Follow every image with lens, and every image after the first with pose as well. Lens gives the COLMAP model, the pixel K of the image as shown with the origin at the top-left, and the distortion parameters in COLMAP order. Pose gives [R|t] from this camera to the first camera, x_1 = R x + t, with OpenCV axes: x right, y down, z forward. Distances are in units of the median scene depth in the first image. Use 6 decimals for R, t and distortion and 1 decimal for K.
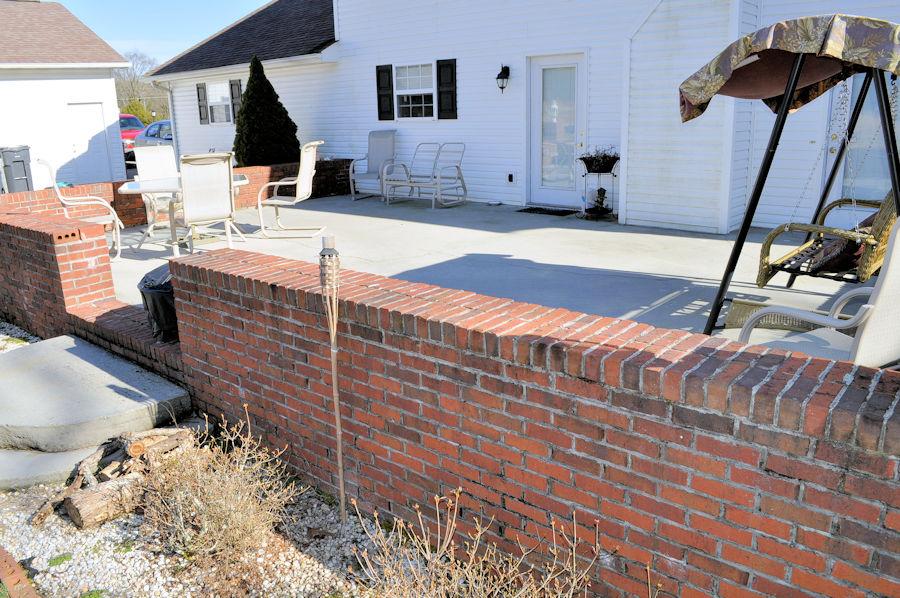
lens RADIAL K [[699.2, 0, 450.0], [0, 699.2, 299.0], [0, 0, 1]] dist [-0.078146, 0.005476]
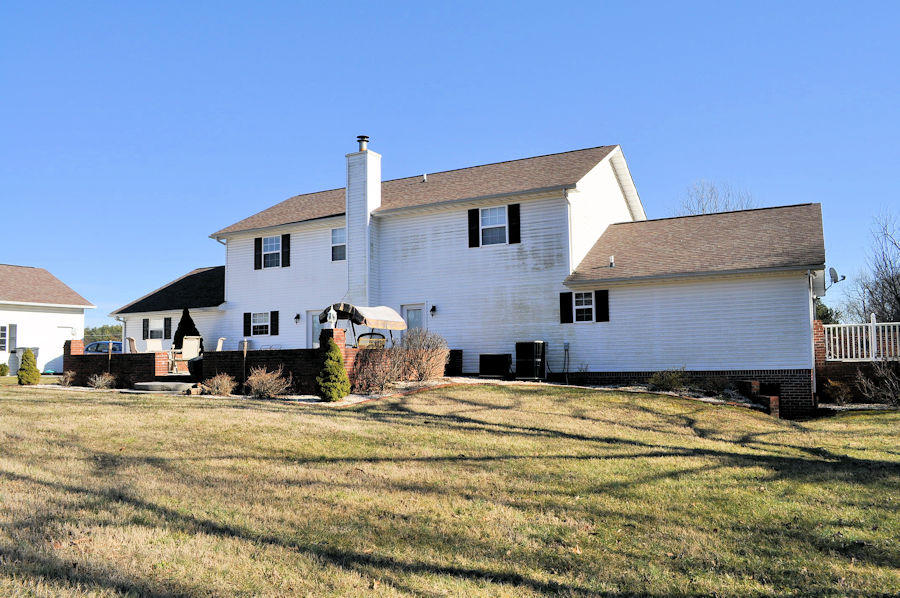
lens RADIAL K [[699.2, 0, 450.0], [0, 699.2, 299.0], [0, 0, 1]] dist [-0.078146, 0.005476]
pose [[0.975099, 0.034215, 0.219114, 0.053088], [0.045327, 0.936422, -0.347936, 0.448452], [-0.217088, 0.349204, 0.911553, -1.253187]]
